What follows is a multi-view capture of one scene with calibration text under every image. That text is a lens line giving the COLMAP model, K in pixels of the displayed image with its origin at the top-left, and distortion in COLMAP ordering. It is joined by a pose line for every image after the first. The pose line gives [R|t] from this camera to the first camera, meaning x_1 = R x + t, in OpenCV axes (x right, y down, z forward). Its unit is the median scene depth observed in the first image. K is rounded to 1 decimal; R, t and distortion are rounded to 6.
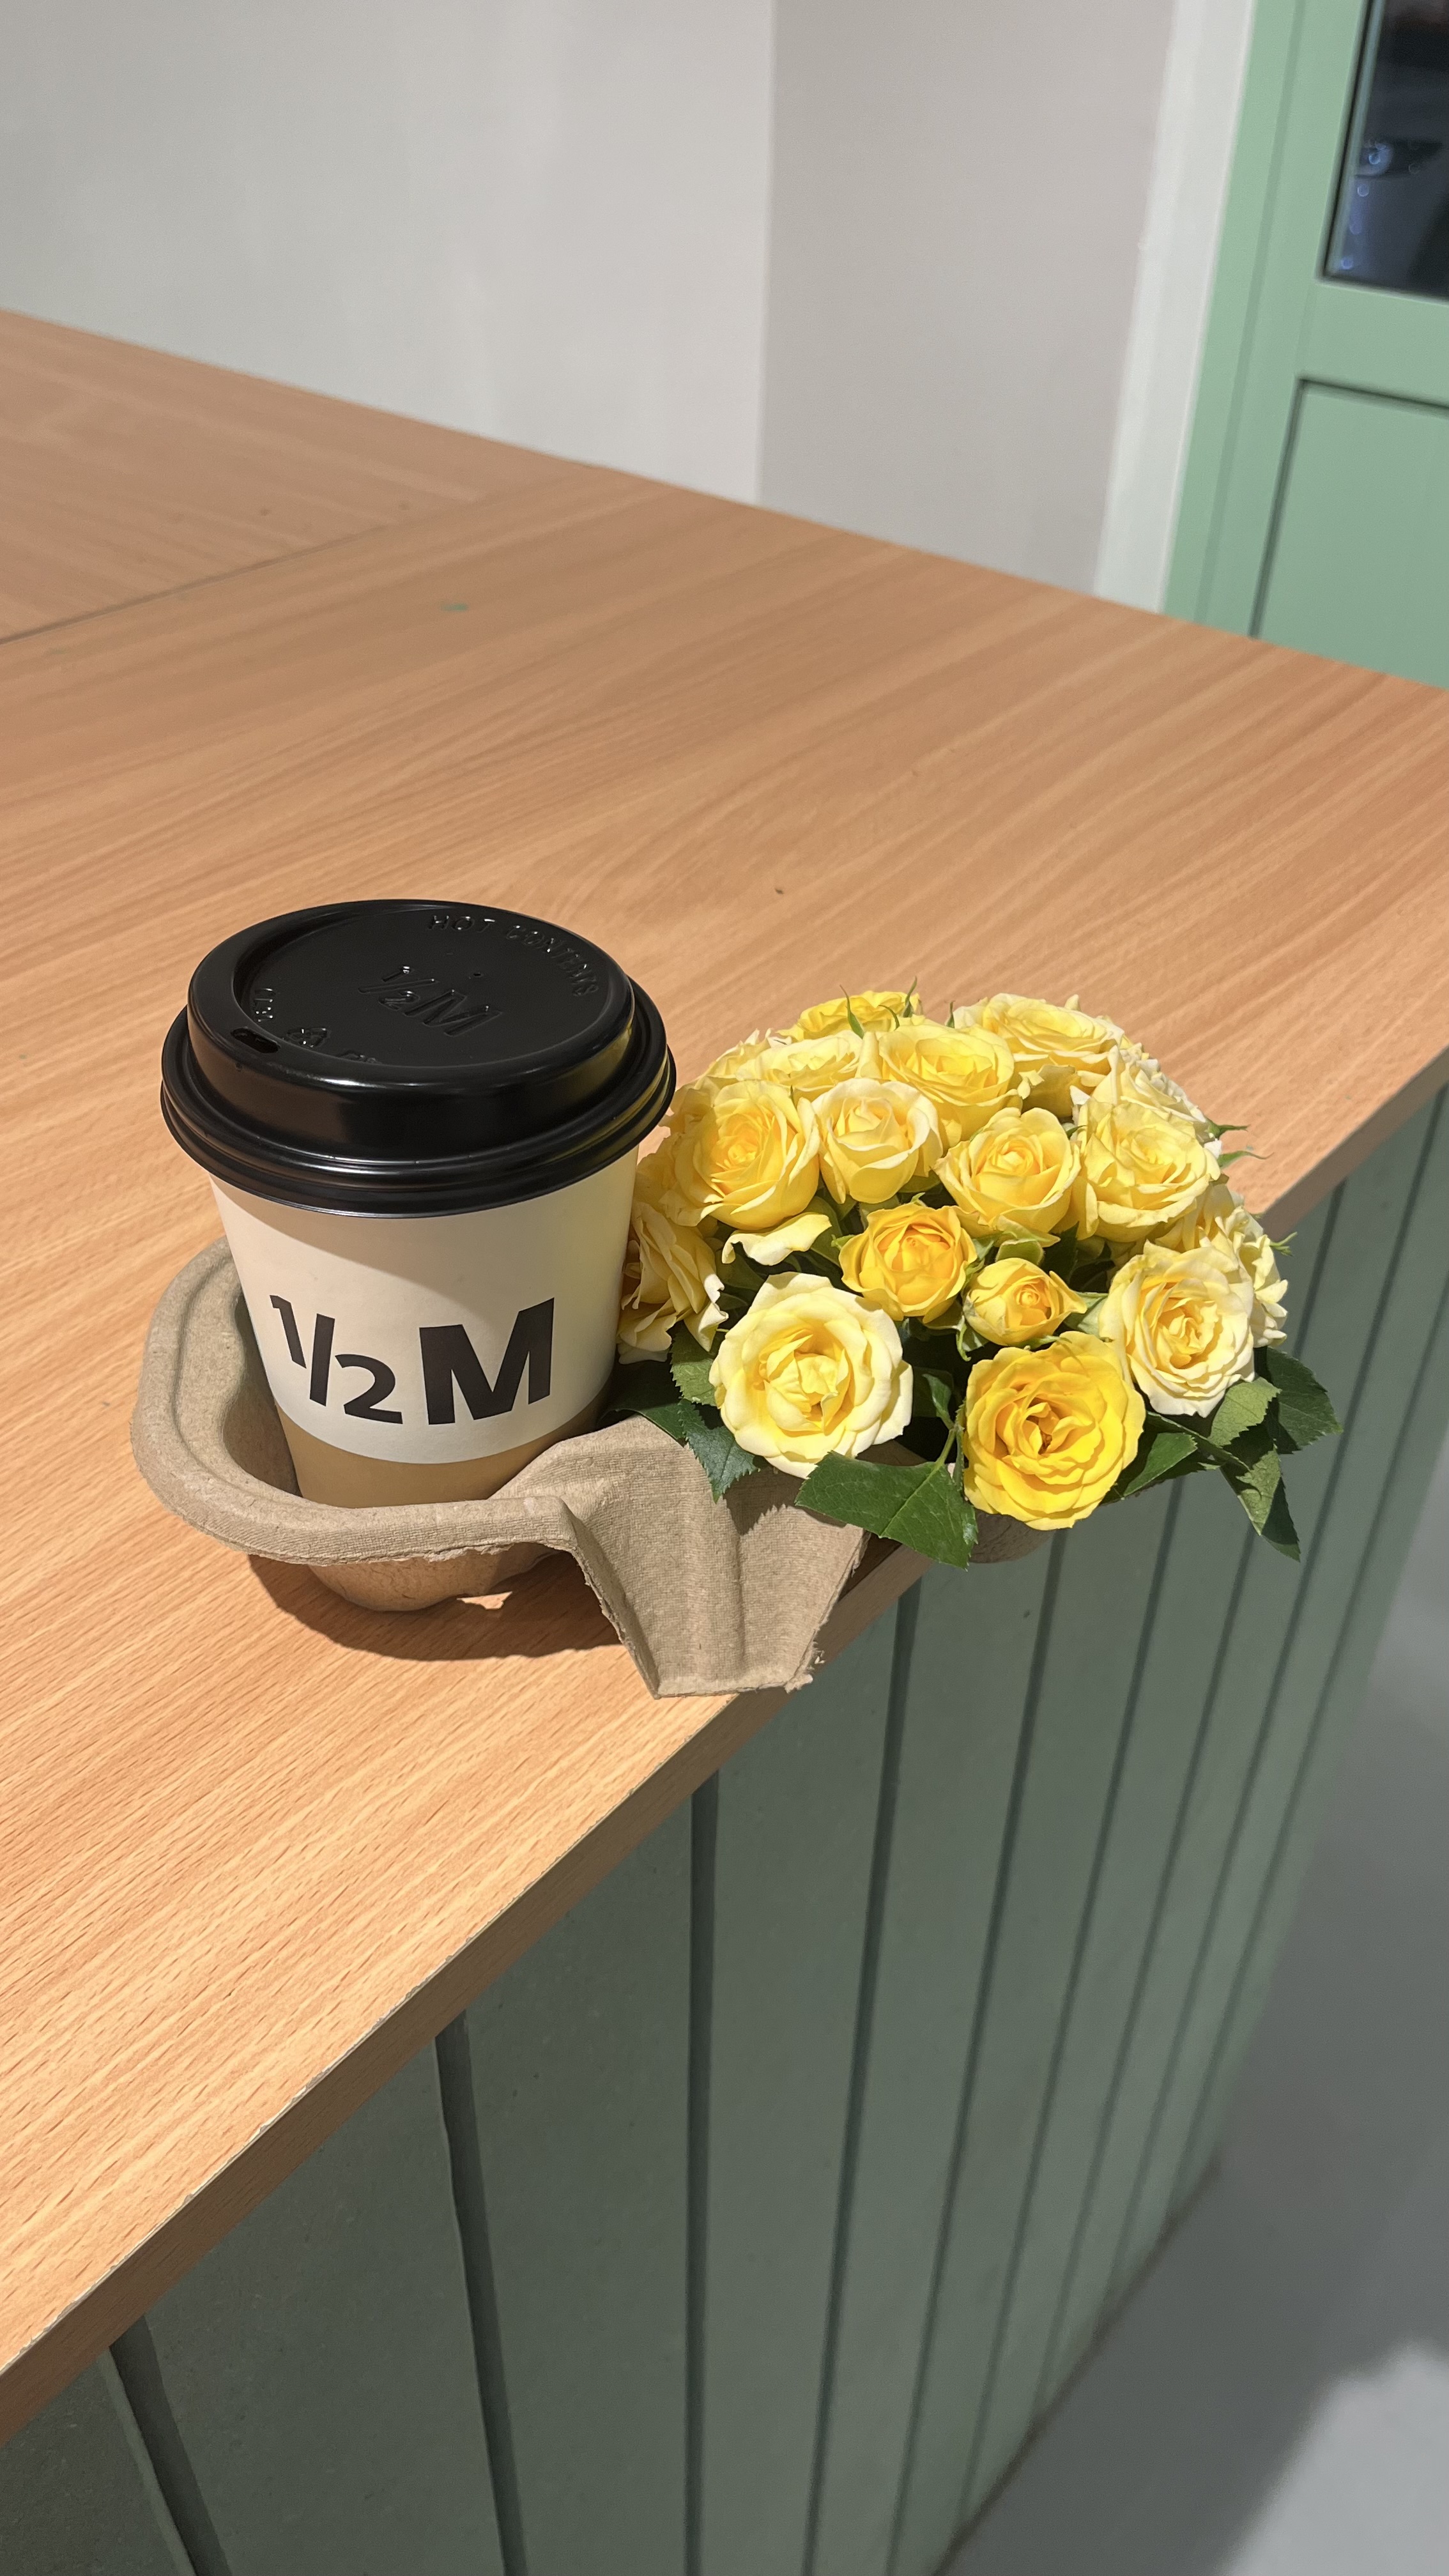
lens RADIAL K [[1955.8, 0, 718.0], [0, 1955.8, 1292.7], [0, 0, 1]] dist [0.004399, -0.009269]
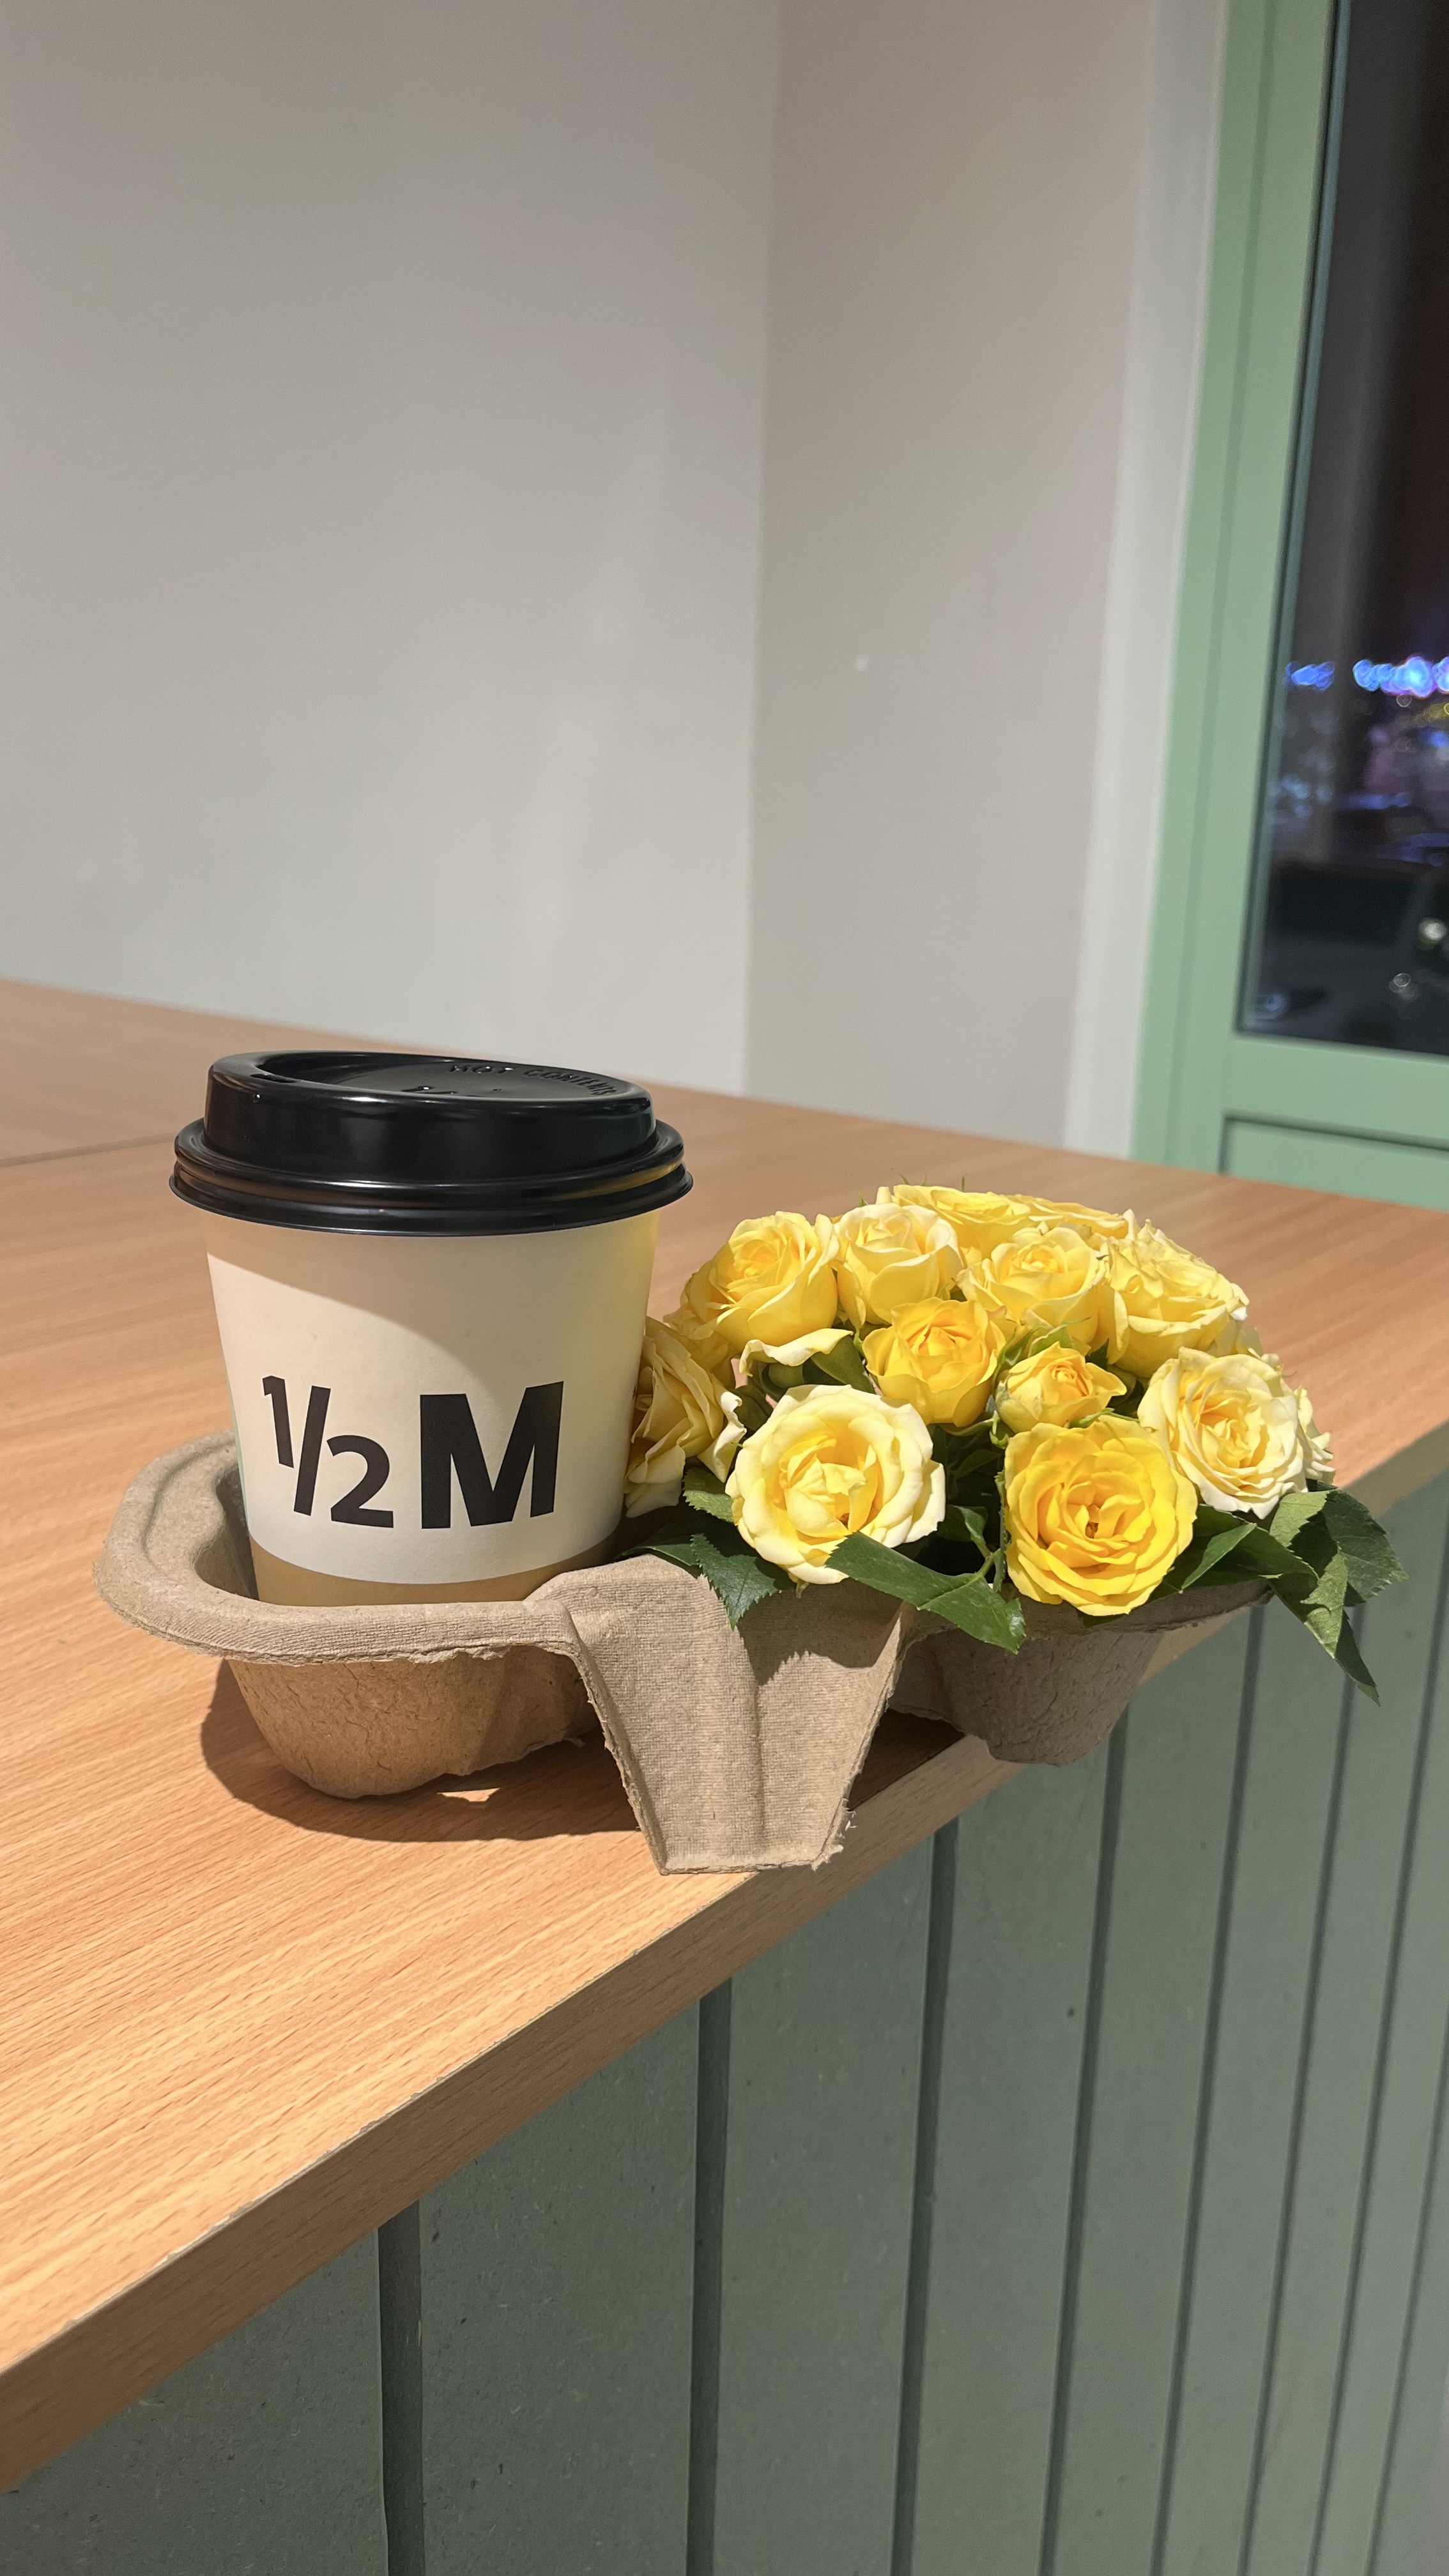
lens RADIAL K [[1955.8, 0, 720.4], [0, 1955.8, 1303.4], [0, 0, 1]] dist [0.004399, -0.009269]
pose [[0.999914, 0.004185, 0.012424, -0.019222], [0.000728, 0.928478, -0.371387, 0.311502], [-0.013089, 0.371364, 0.928395, 0.103114]]
